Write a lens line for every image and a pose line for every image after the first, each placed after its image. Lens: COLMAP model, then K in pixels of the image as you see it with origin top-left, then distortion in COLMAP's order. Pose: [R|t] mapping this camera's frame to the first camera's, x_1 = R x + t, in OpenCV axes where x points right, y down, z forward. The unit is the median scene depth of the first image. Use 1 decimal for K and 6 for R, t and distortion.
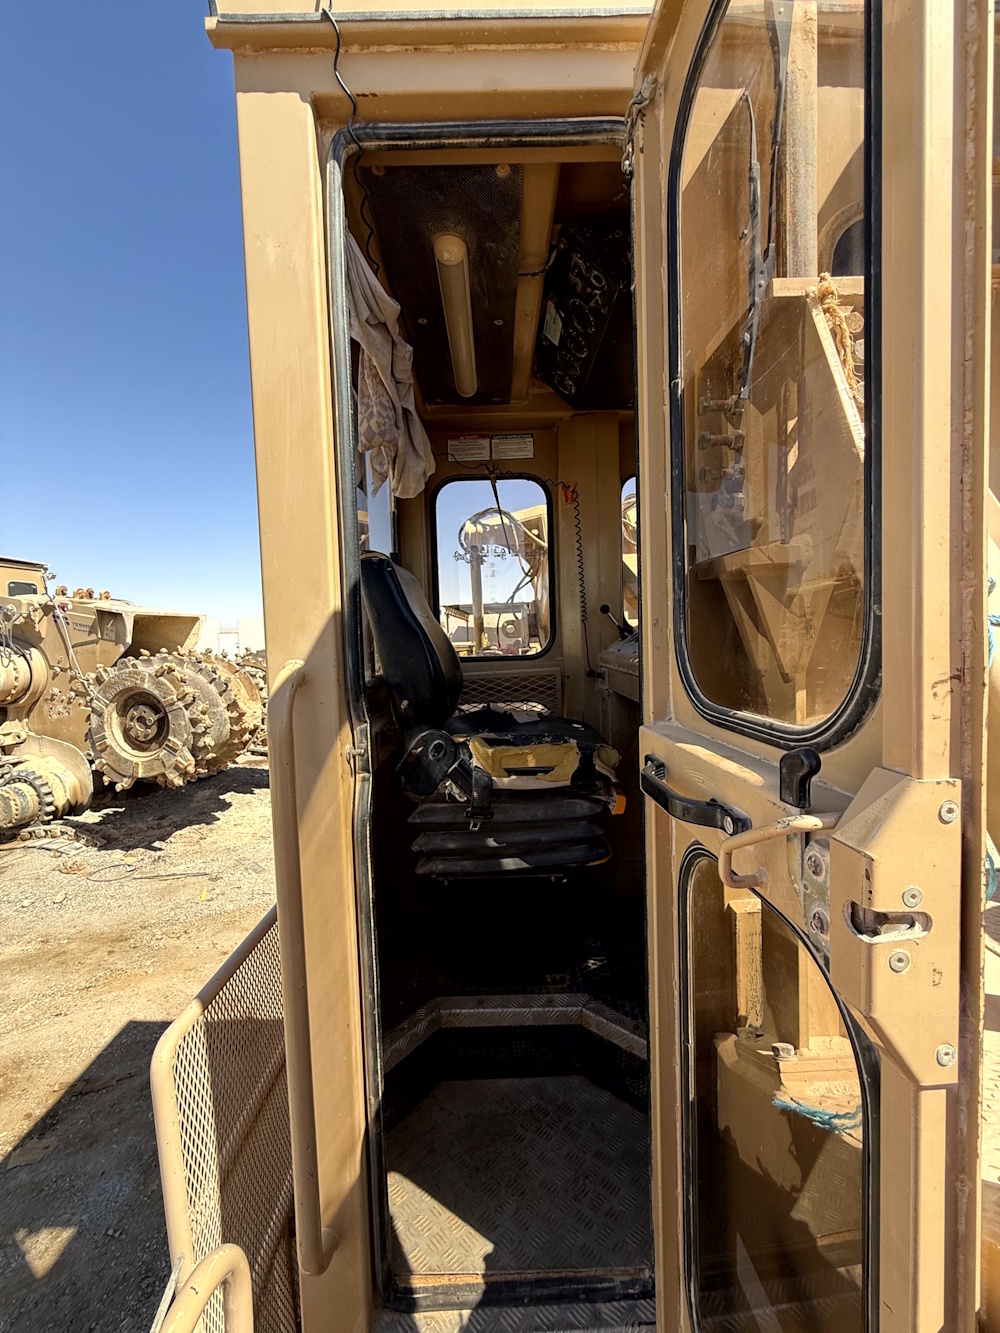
lens RADIAL K [[541.7, 0, 490.4], [0, 541.7, 665.1], [0, 0, 1]] dist [0.000559, 0.000092]
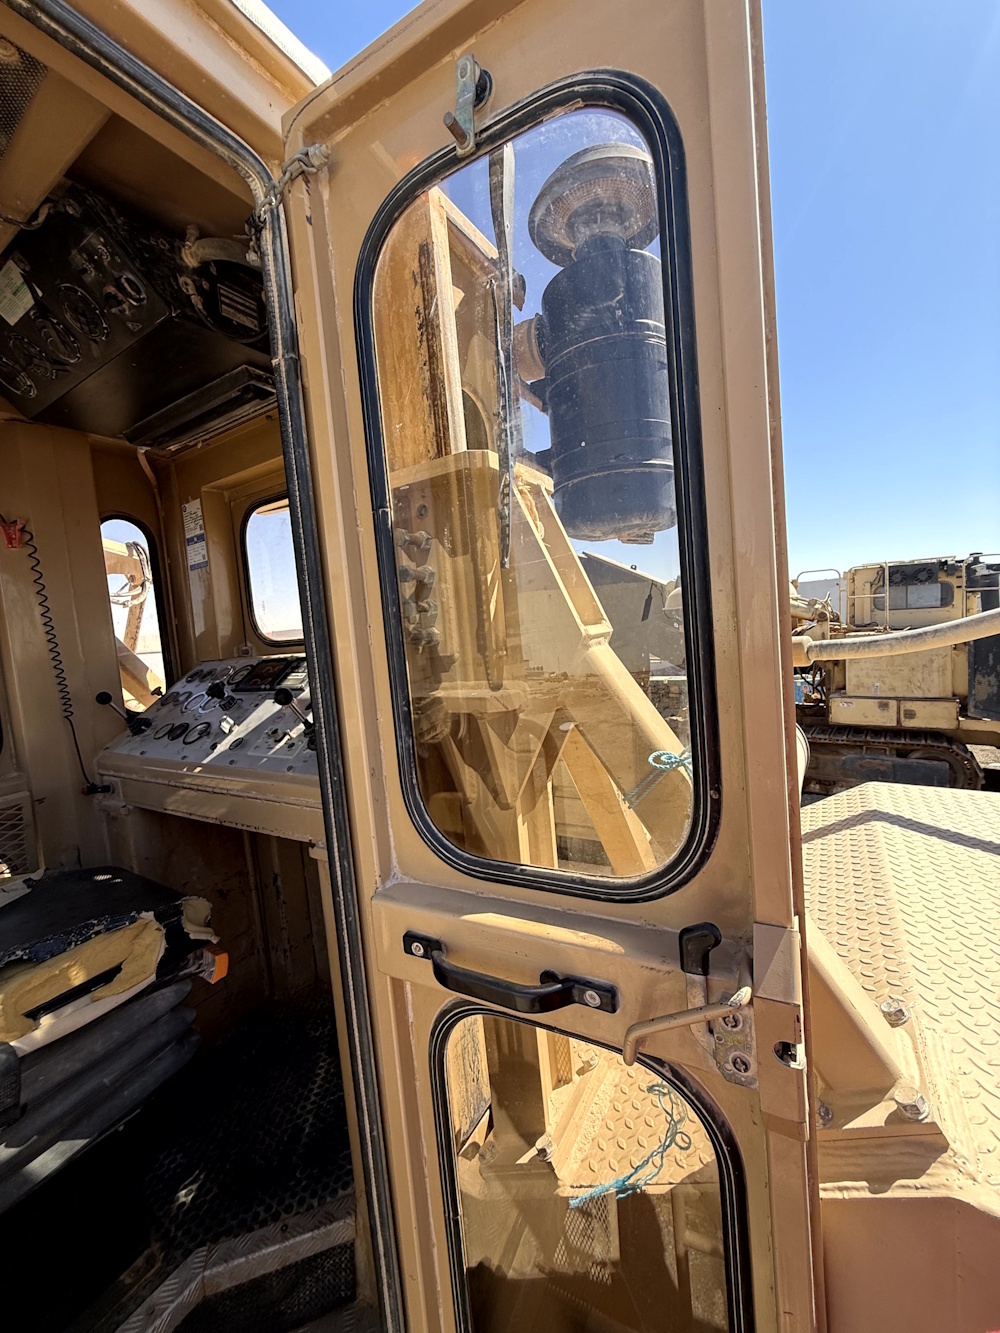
lens RADIAL K [[541.7, 0, 503.7], [0, 541.7, 658.6], [0, 0, 1]] dist [0.000559, 0.000092]
pose [[0.514096, -0.069369, 0.854923, -0.194650], [0.111948, 0.993625, 0.013305, -0.152685], [-0.850396, 0.088867, 0.518584, 0.220983]]
